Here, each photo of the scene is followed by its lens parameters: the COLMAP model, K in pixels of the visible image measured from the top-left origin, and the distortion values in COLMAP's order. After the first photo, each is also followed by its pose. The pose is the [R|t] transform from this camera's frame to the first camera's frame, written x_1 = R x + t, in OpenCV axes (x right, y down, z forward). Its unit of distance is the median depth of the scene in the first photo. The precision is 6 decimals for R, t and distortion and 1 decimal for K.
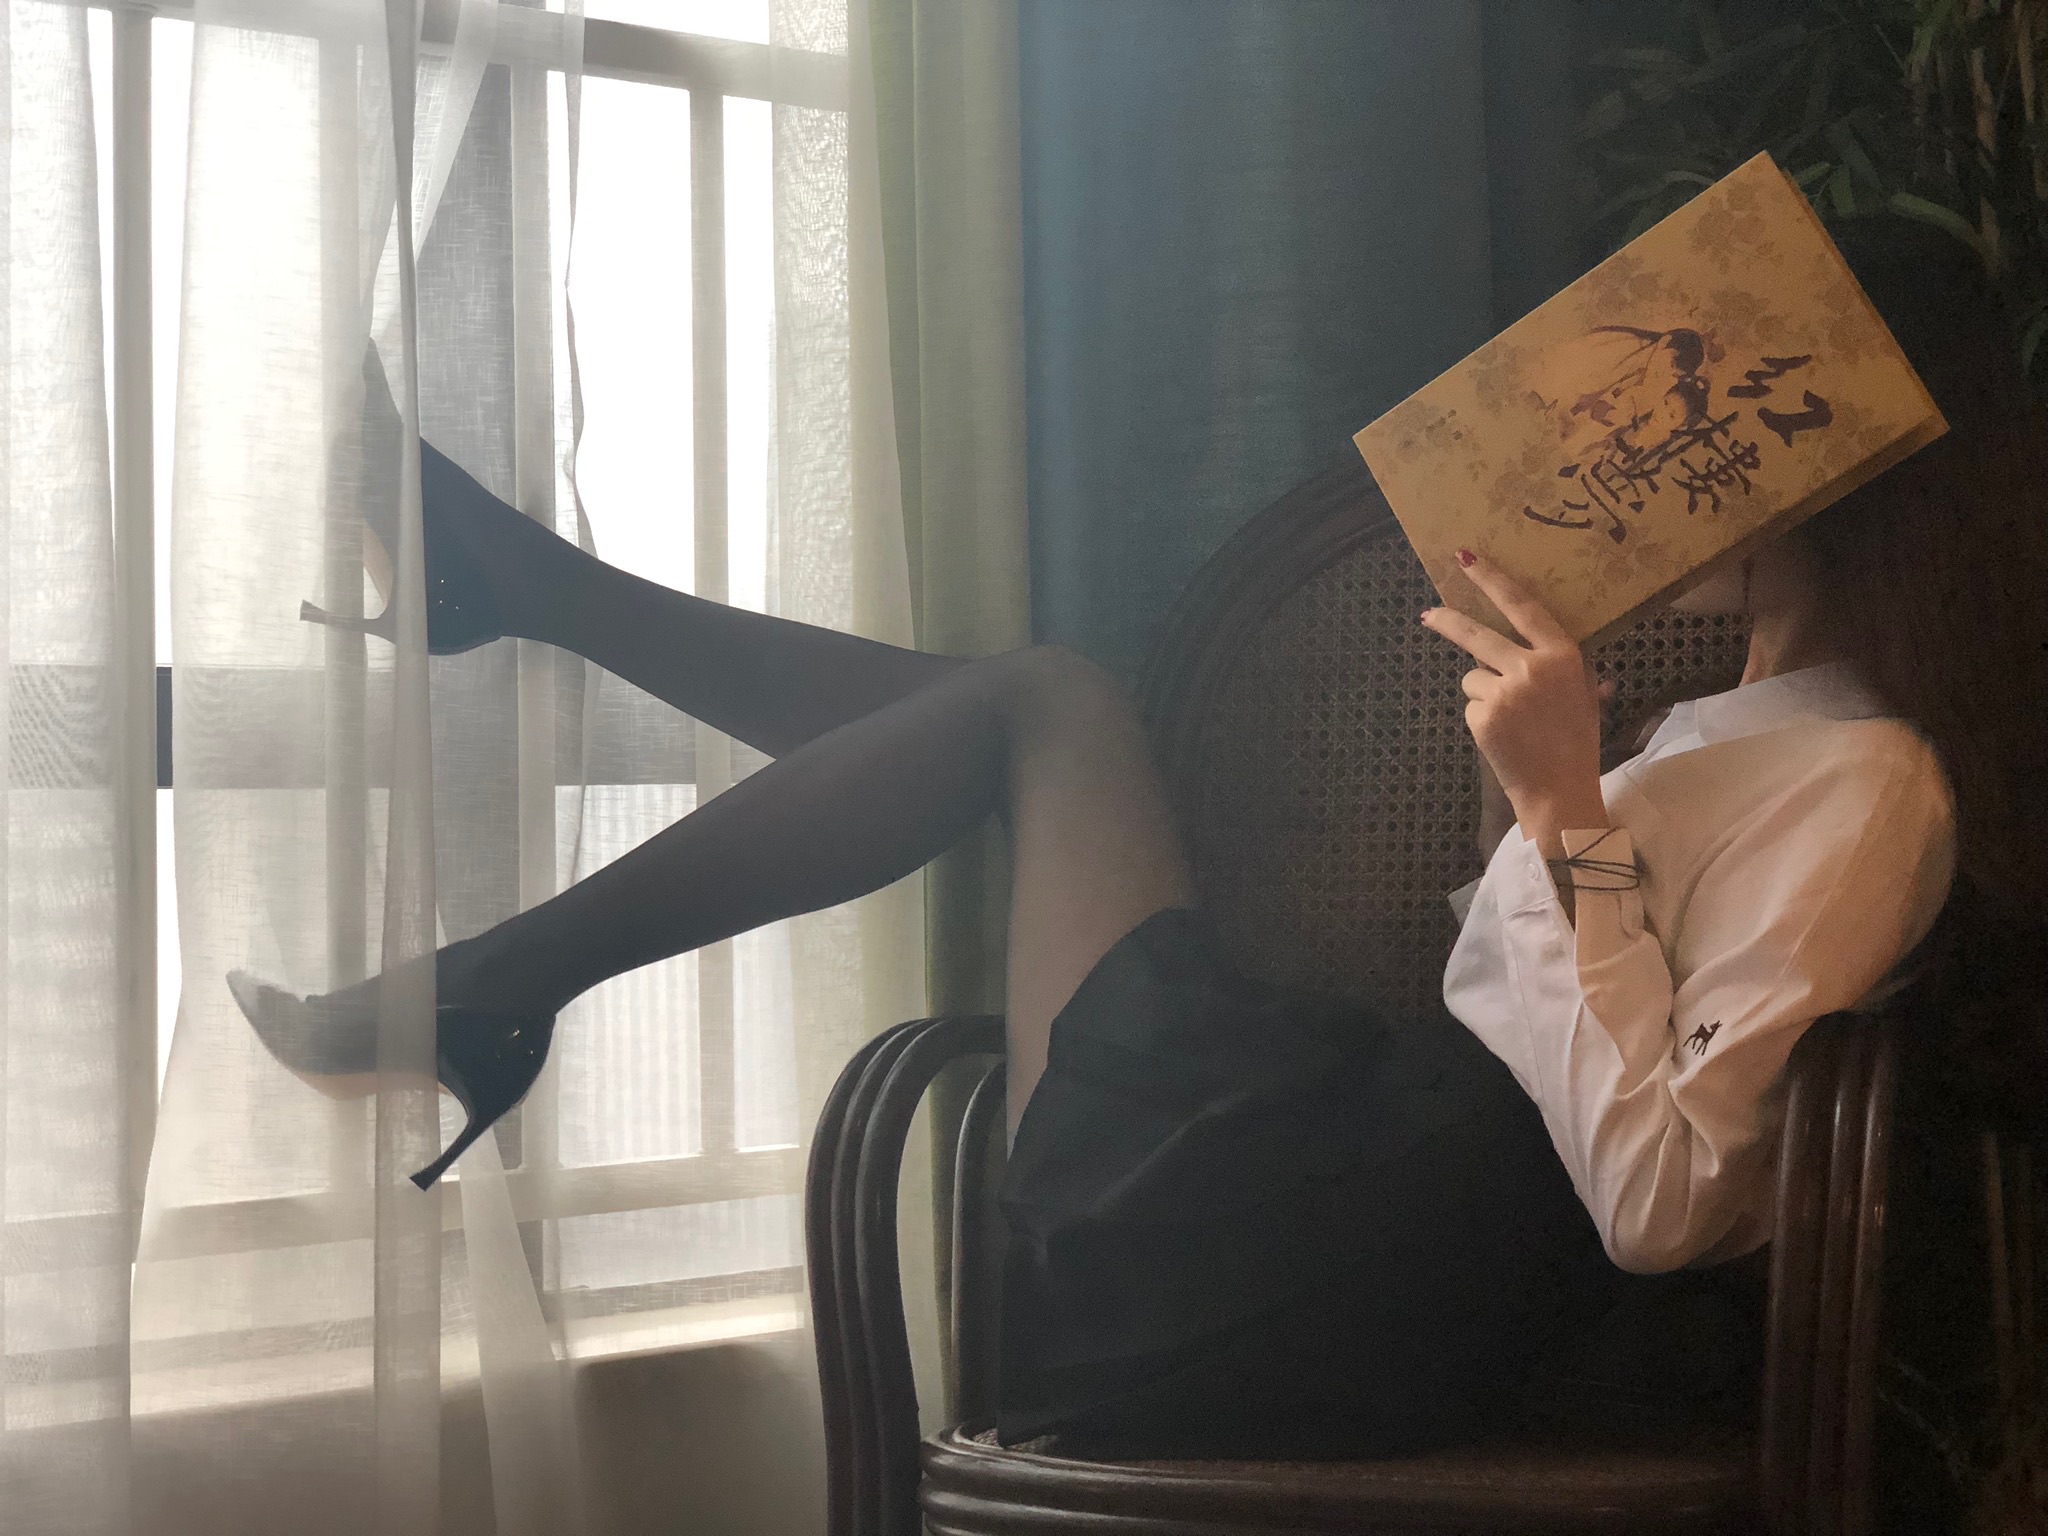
lens RADIAL K [[3095.2, 0, 1022.3], [0, 3095.2, 771.8], [0, 0, 1]] dist [-0.054473, 0.000000]
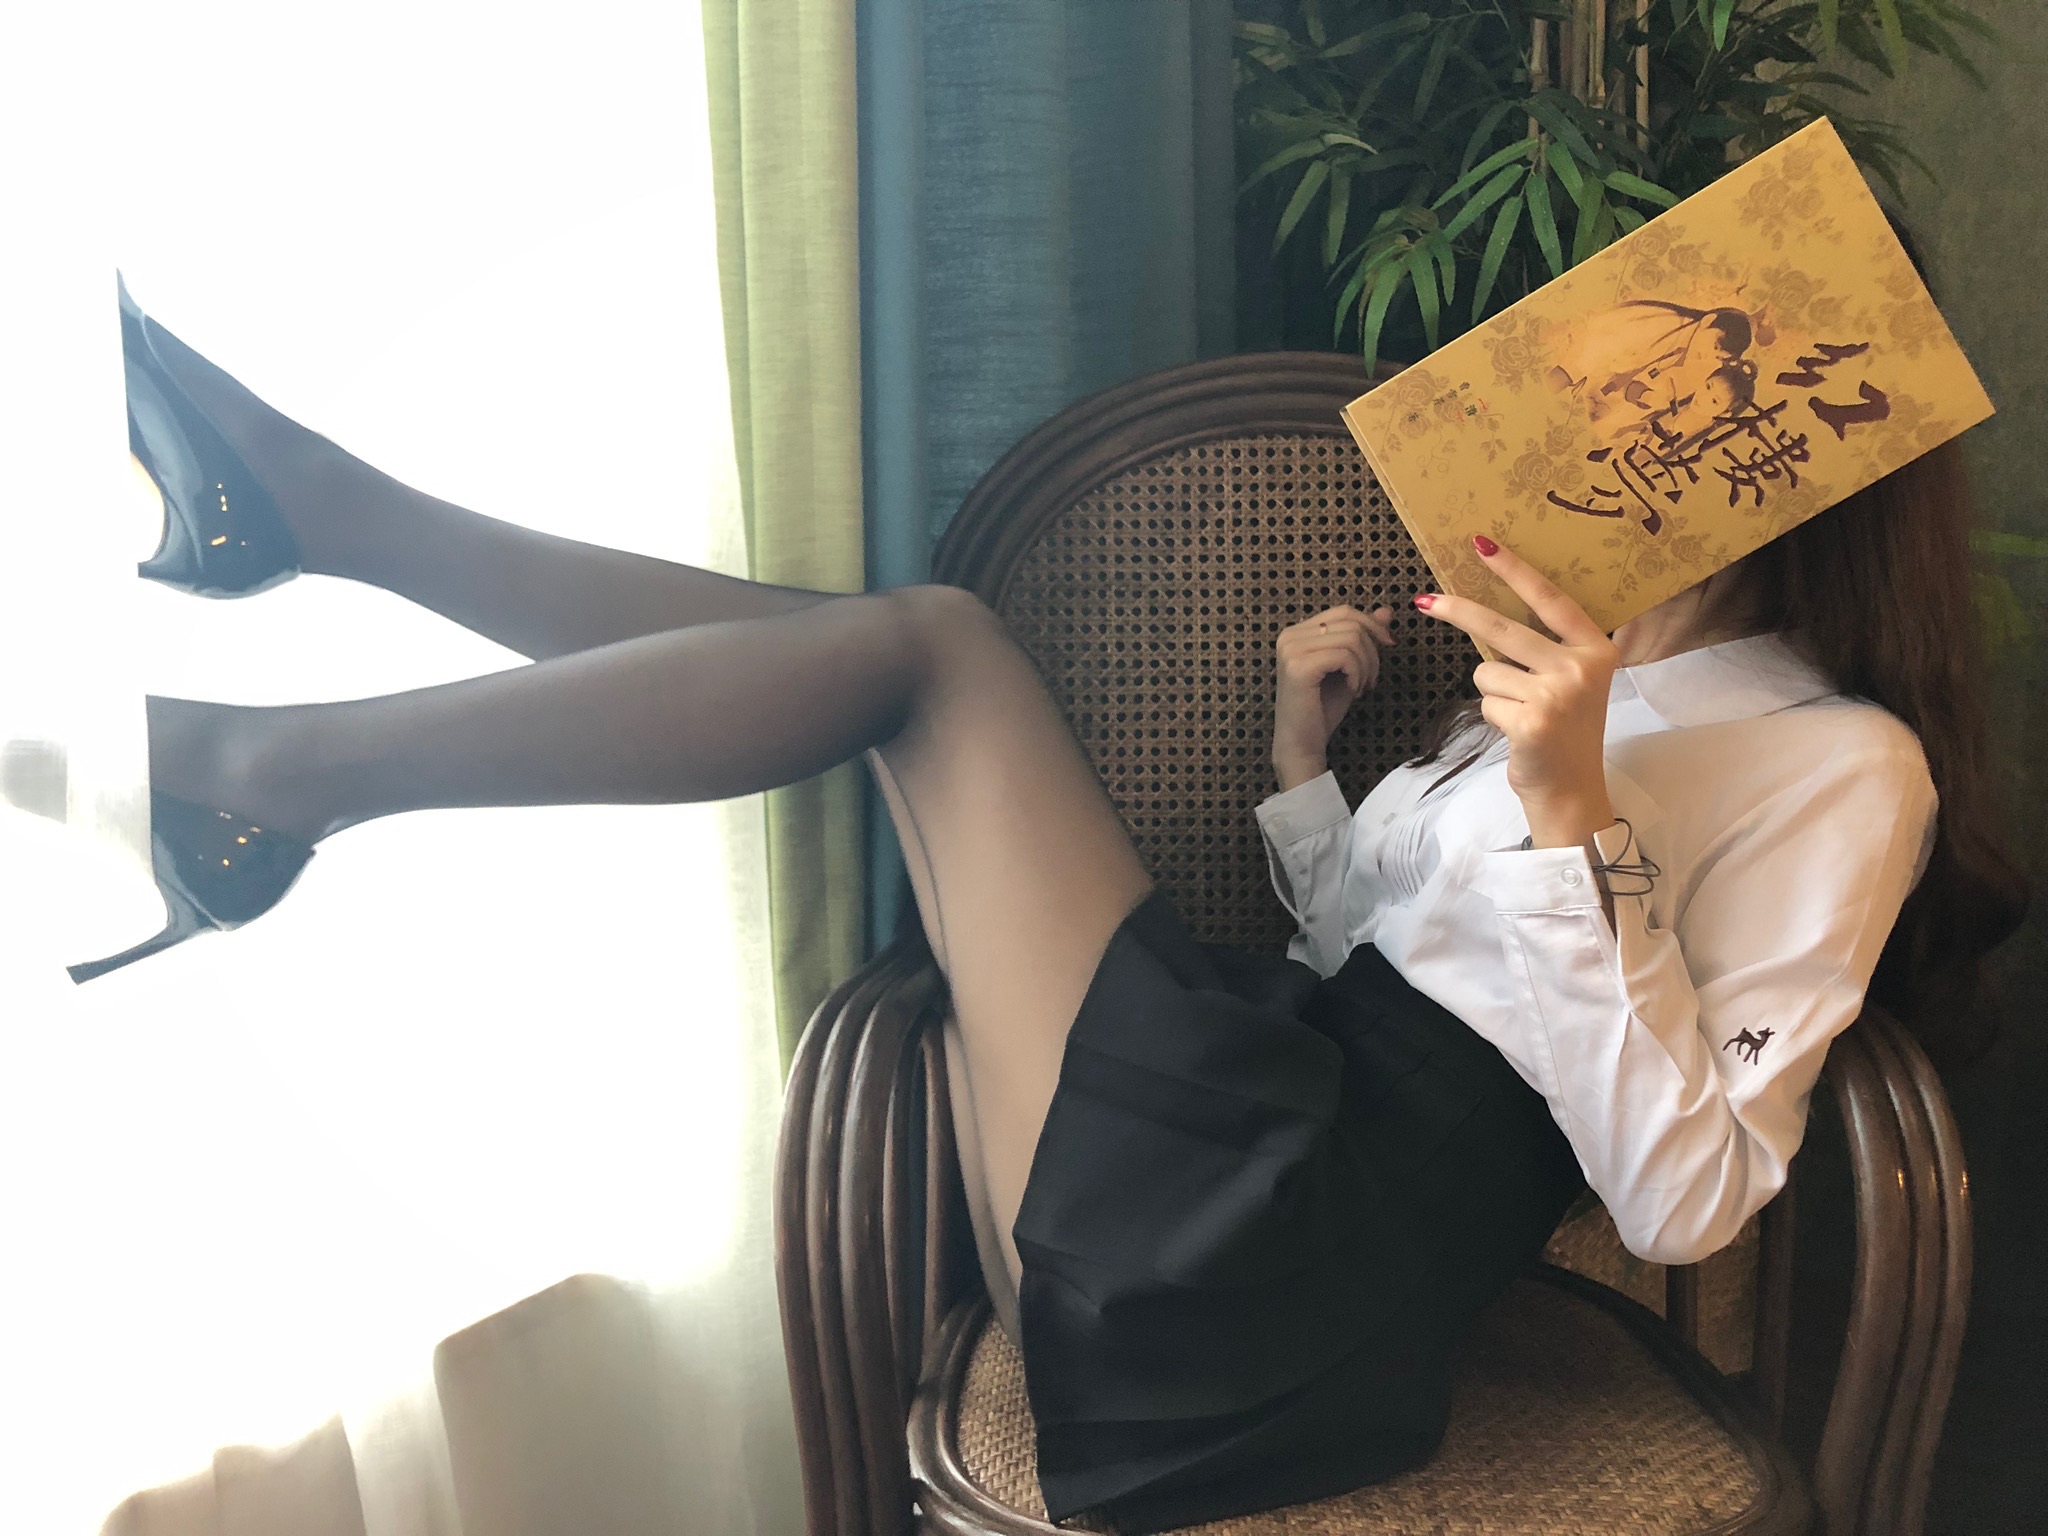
lens RADIAL K [[1703.6, 0, 1026.6], [0, 1703.6, 750.8], [0, 0, 1]] dist [-0.001201, 0.011561]
pose [[0.930194, -0.060280, 0.362086, -0.185840], [-0.001128, 0.985949, 0.167040, -0.096397], [-0.367068, -0.155788, 0.917056, 0.576194]]
